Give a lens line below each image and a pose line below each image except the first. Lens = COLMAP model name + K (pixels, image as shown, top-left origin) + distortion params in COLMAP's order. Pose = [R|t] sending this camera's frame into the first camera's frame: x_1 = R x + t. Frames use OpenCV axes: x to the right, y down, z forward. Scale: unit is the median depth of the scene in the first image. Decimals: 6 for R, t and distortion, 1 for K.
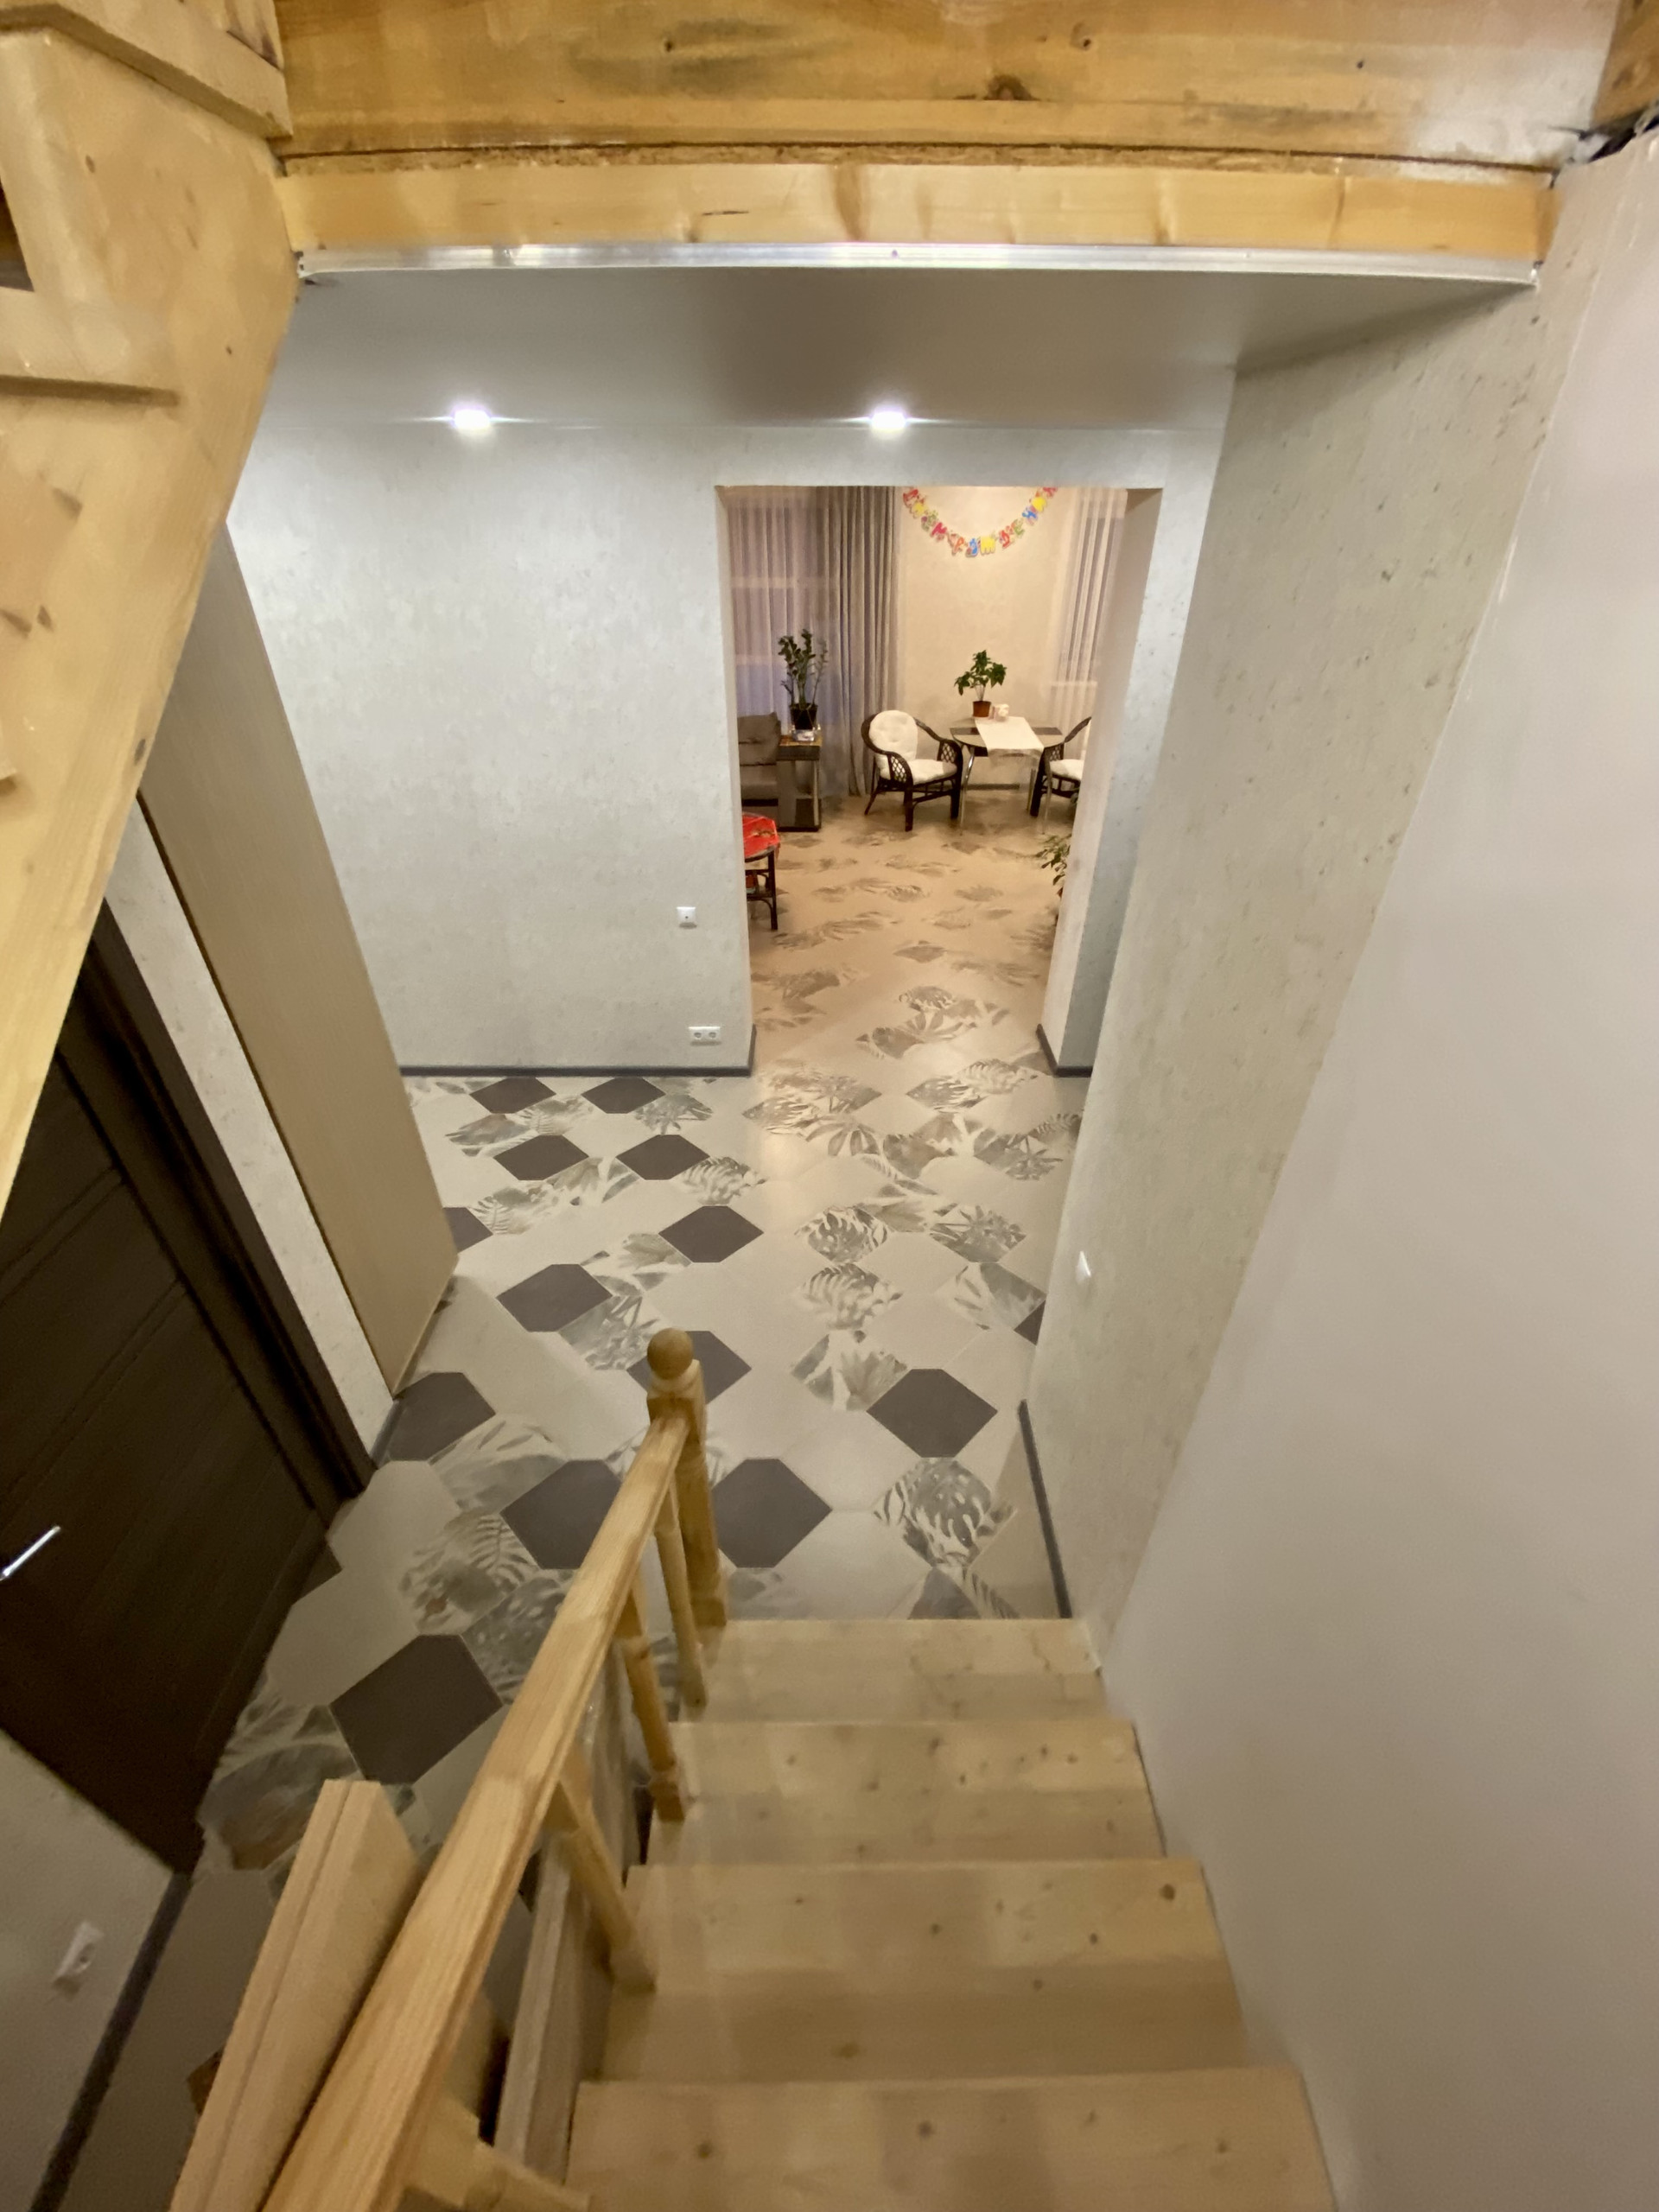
lens RADIAL K [[905.5, 0, 835.1], [0, 905.5, 1097.3], [0, 0, 1]] dist [-0.021300, -0.004293]
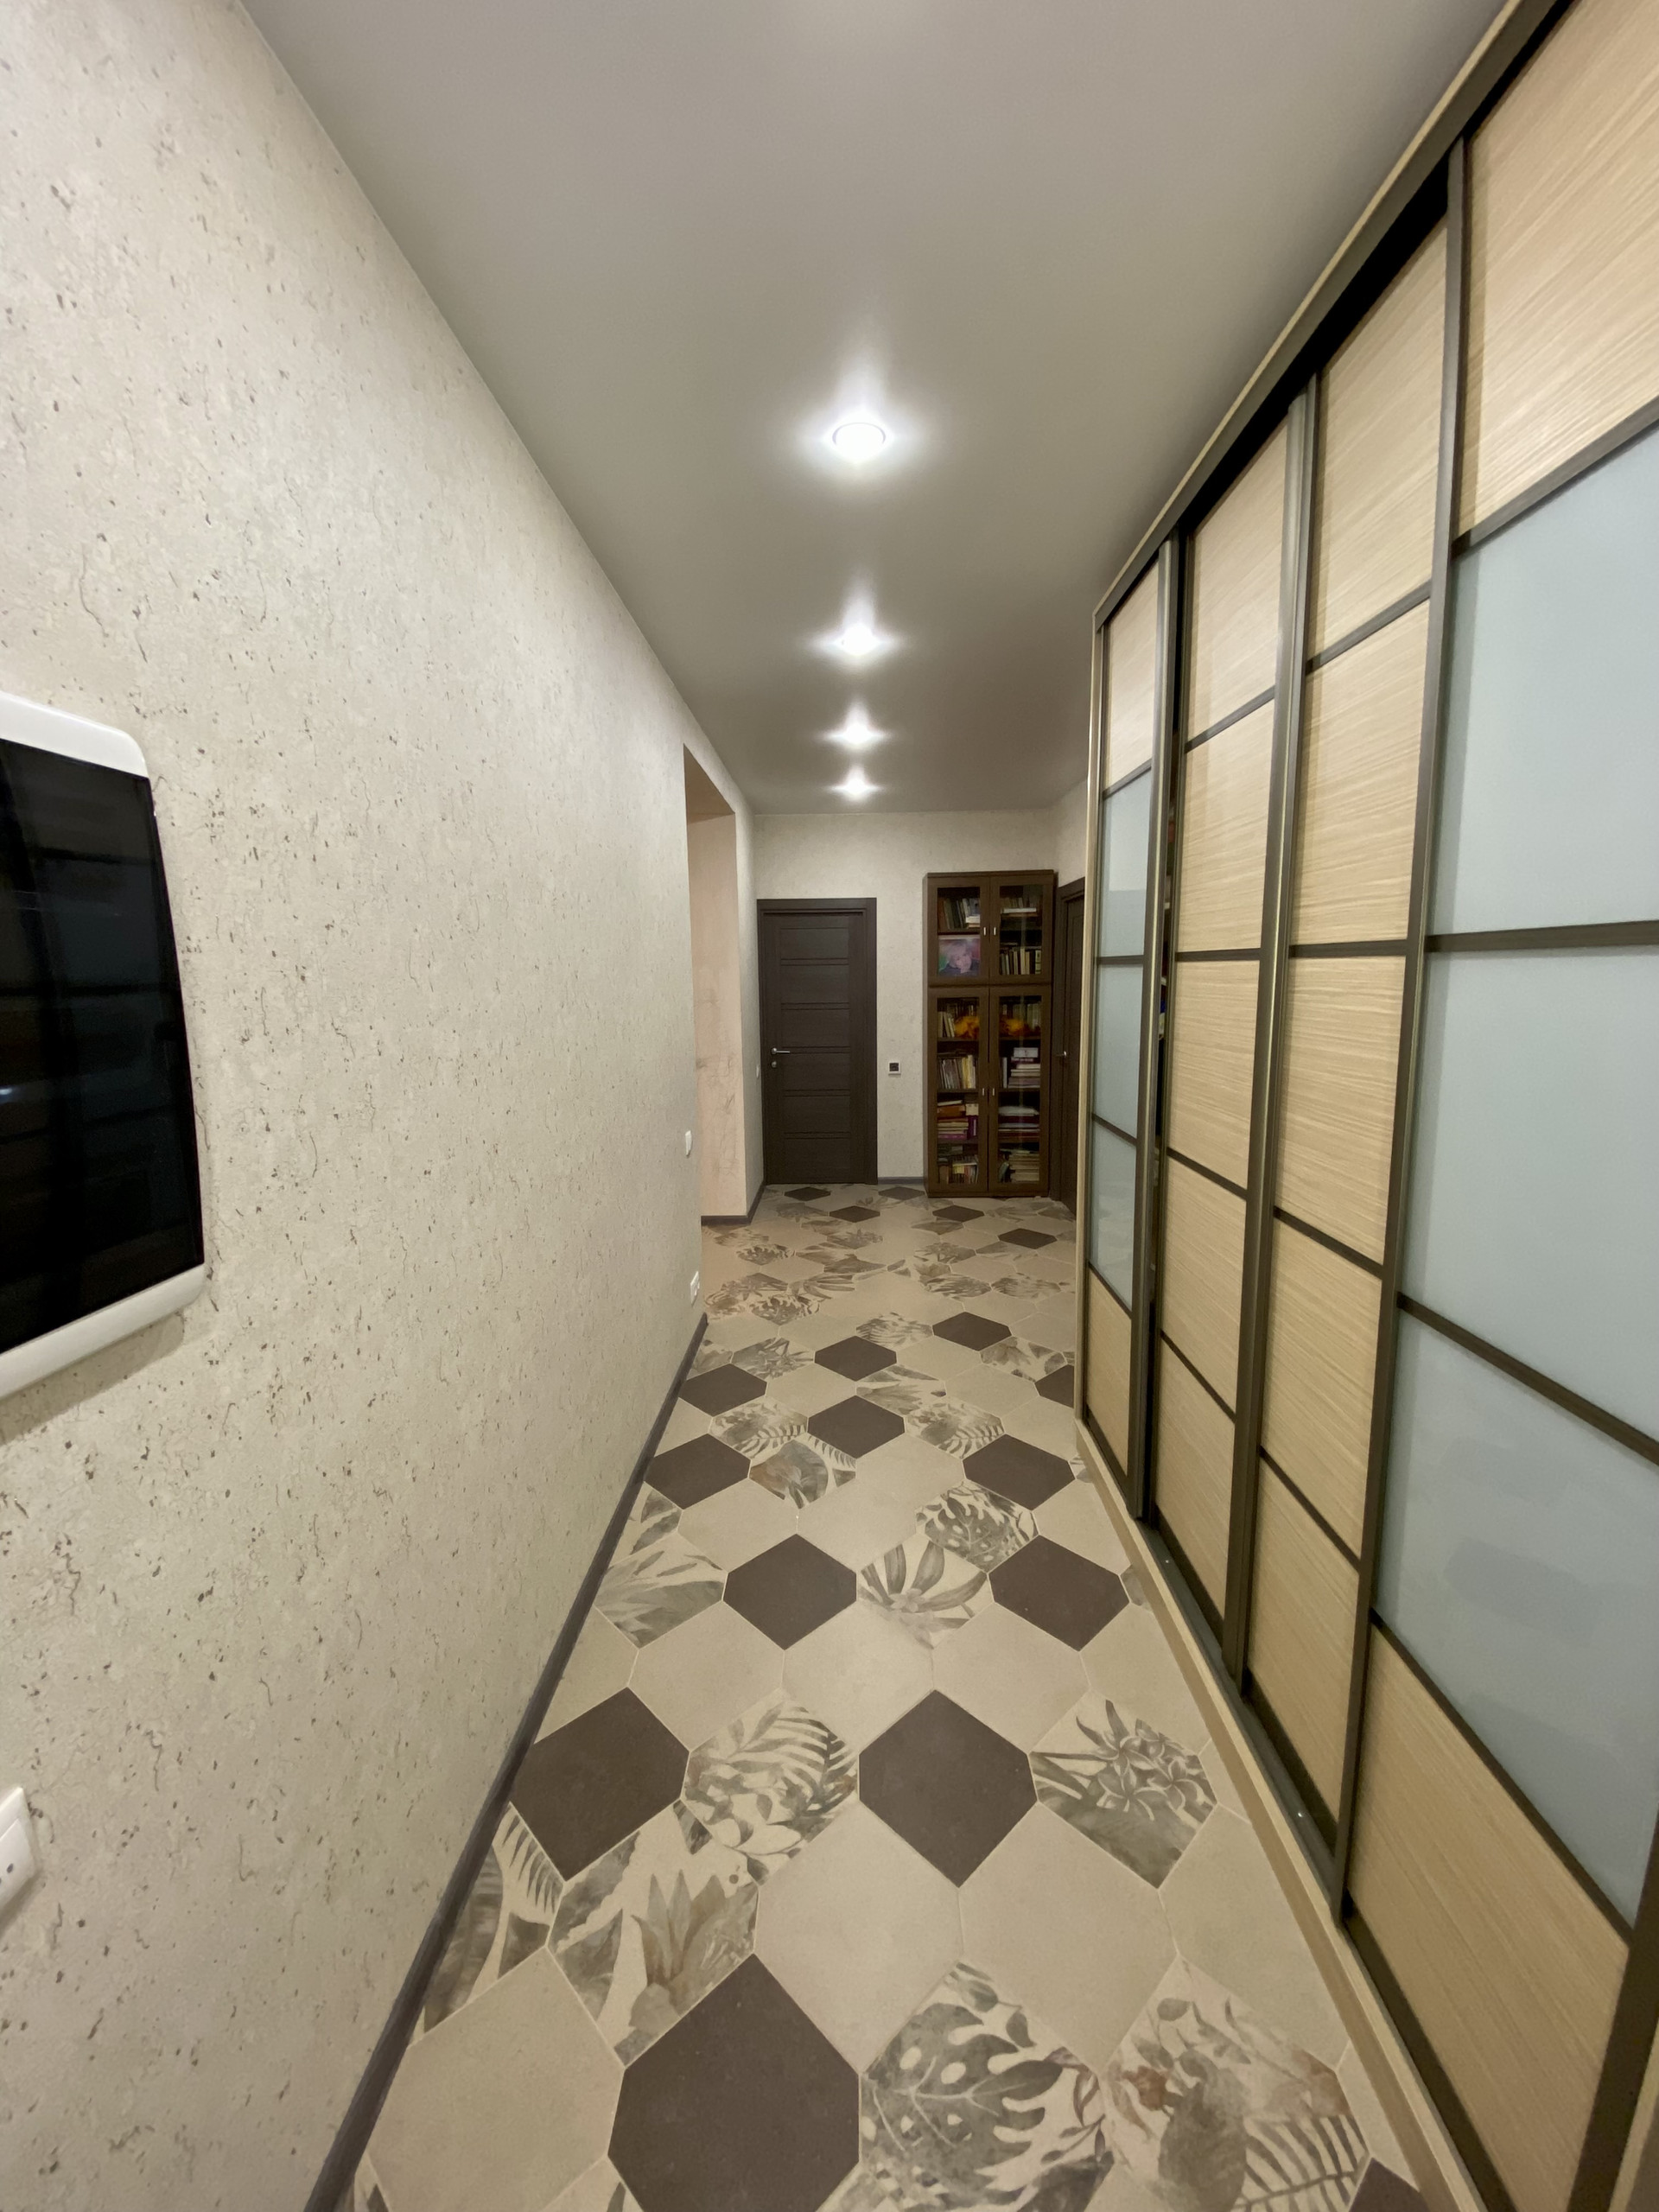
lens RADIAL K [[905.5, 0, 836.8], [0, 905.5, 1107.1], [0, 0, 1]] dist [-0.021300, -0.004293]
pose [[0.024604, -0.158044, 0.987125, -1.033375], [0.569265, 0.813912, 0.116123, -0.250444], [-0.821786, 0.559079, 0.109995, 0.773276]]
